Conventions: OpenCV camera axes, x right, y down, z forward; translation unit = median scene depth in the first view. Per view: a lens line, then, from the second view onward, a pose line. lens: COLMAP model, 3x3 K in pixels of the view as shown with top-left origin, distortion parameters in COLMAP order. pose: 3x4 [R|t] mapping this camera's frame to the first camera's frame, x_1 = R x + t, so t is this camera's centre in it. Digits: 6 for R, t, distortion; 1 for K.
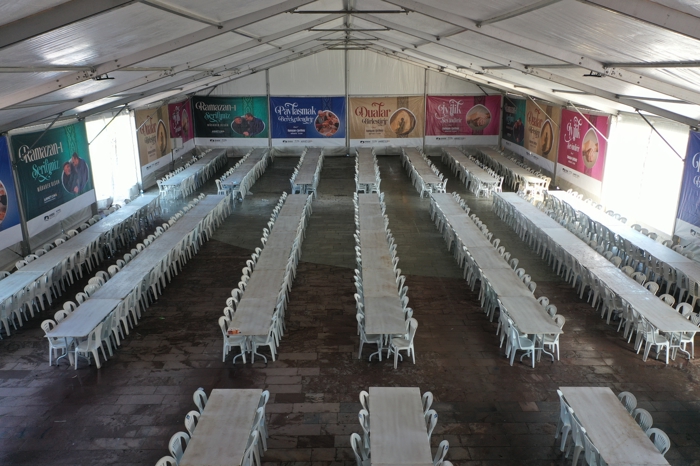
lens RADIAL K [[557.5, 0, 350.7], [0, 557.5, 233.2], [0, 0, 1]] dist [0.011524, 0.007191]
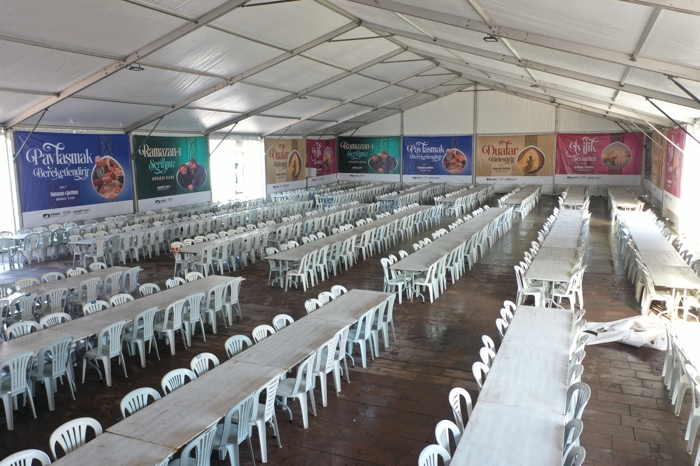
lens RADIAL K [[557.5, 0, 349.0], [0, 557.5, 232.8], [0, 0, 1]] dist [0.011524, 0.007191]
pose [[0.917893, 0.057642, -0.392619, 0.194570], [-0.108699, 0.988074, -0.109061, 0.070216], [0.381650, 0.142784, 0.913212, -0.003359]]
